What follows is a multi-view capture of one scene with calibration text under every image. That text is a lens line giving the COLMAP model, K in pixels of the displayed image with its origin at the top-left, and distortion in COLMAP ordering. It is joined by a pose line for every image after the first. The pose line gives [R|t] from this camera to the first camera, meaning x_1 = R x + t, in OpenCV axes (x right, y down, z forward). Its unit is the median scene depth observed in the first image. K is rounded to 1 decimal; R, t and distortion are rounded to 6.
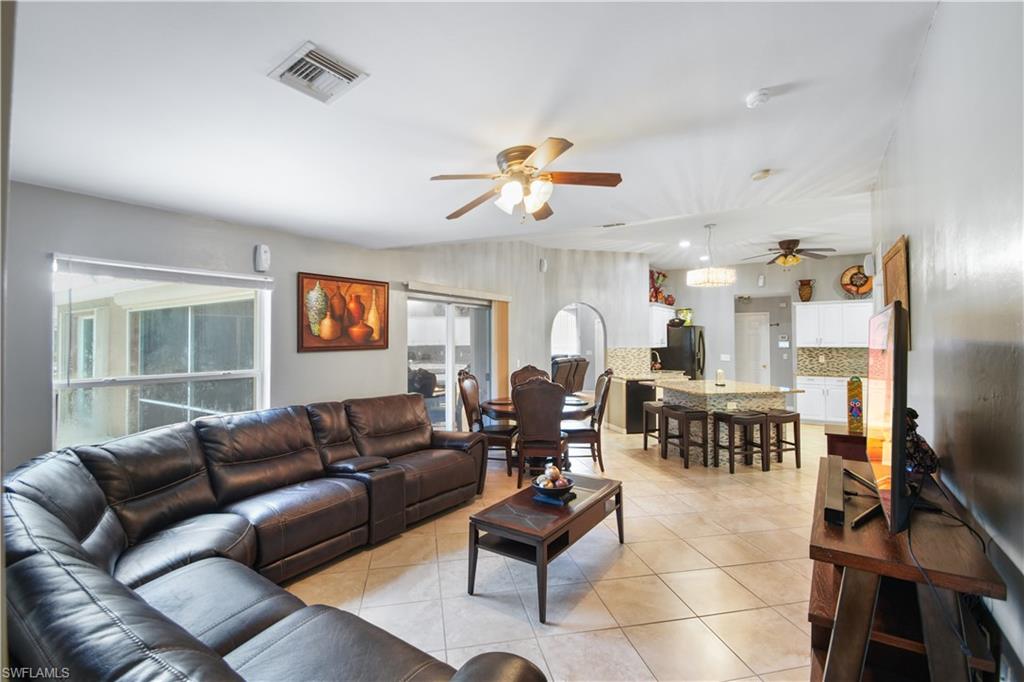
lens RADIAL K [[477.5, 0, 512.3], [0, 477.5, 330.2], [0, 0, 1]] dist [0.001568, -0.000174]
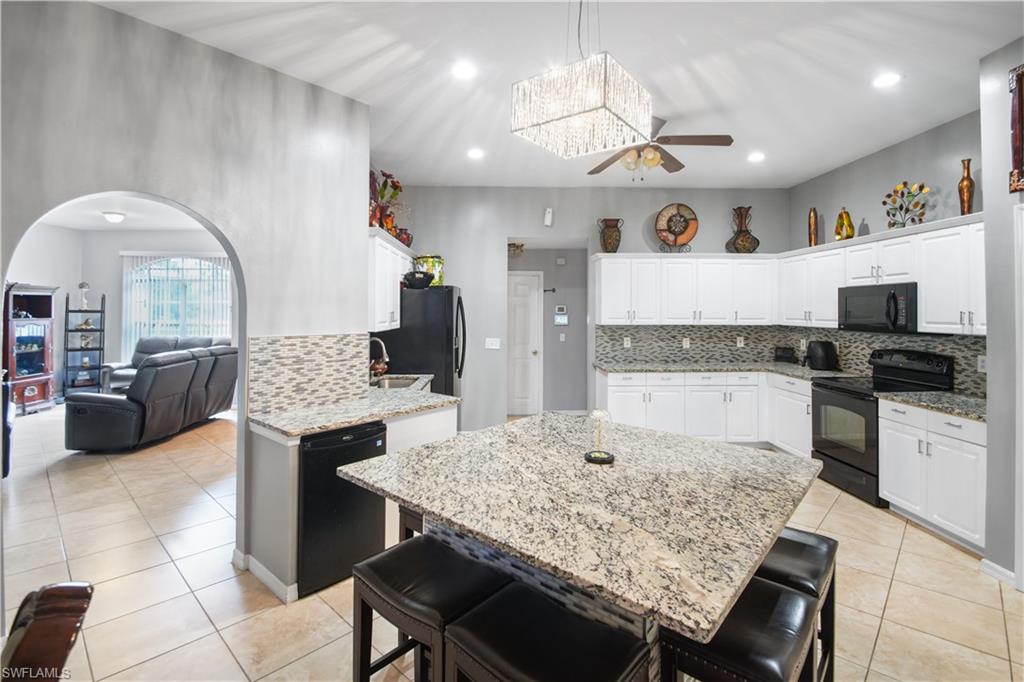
lens RADIAL K [[475.1, 0, 512.0], [0, 475.1, 304.1], [0, 0, 1]] dist [0.004817, -0.012316]
pose [[0.824998, 0.010576, 0.565037, 0.146324], [-0.014124, 0.999898, 0.001906, 0.008474], [-0.564959, -0.009553, 0.825063, 0.547365]]
